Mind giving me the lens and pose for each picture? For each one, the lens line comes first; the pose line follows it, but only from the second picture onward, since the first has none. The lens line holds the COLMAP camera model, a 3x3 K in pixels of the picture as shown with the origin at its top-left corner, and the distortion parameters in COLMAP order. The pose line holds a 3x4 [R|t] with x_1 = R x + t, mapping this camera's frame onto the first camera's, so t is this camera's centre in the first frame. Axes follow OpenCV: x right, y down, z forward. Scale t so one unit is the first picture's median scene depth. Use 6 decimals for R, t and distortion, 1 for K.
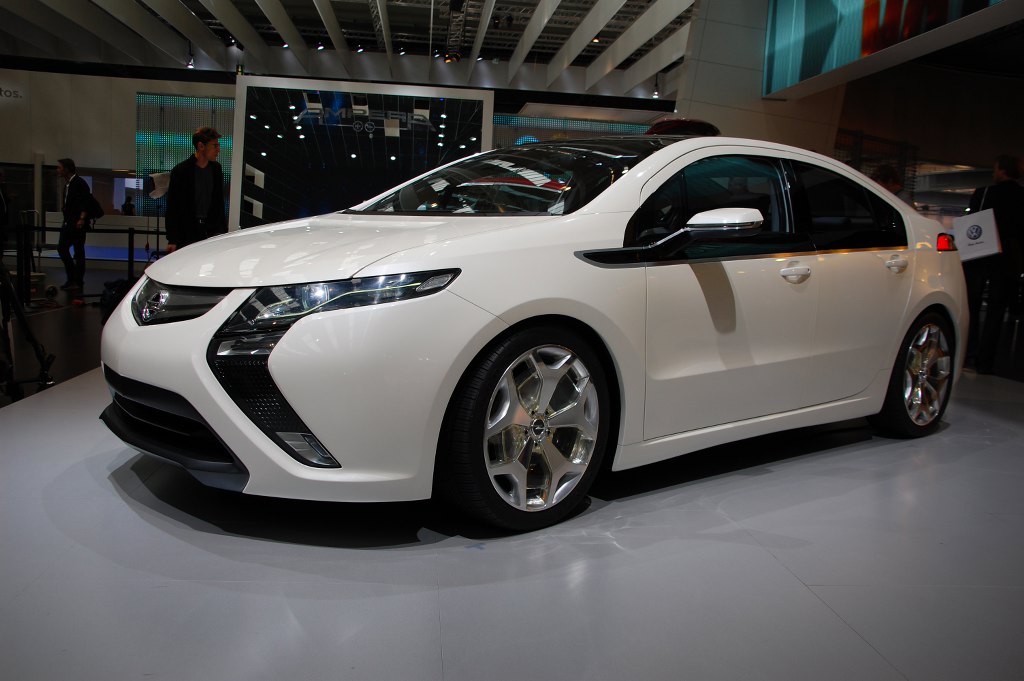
lens RADIAL K [[943.0, 0, 512.0], [0, 943.0, 340.5], [0, 0, 1]] dist [-0.068025, -0.000368]
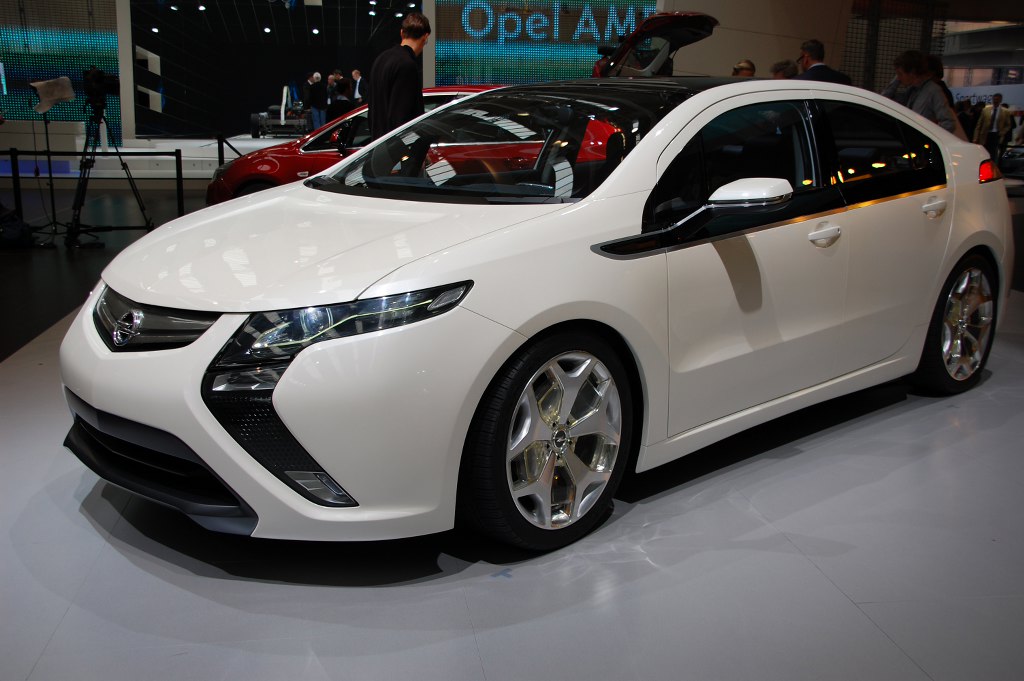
lens RADIAL K [[1115.2, 0, 512.0], [0, 1115.2, 340.5], [0, 0, 1]] dist [-0.001442, 0.023921]
pose [[0.997943, -0.047872, 0.042646, -0.060041], [0.043244, 0.993686, 0.103524, -0.117665], [-0.047333, -0.101466, 0.993712, -0.078893]]
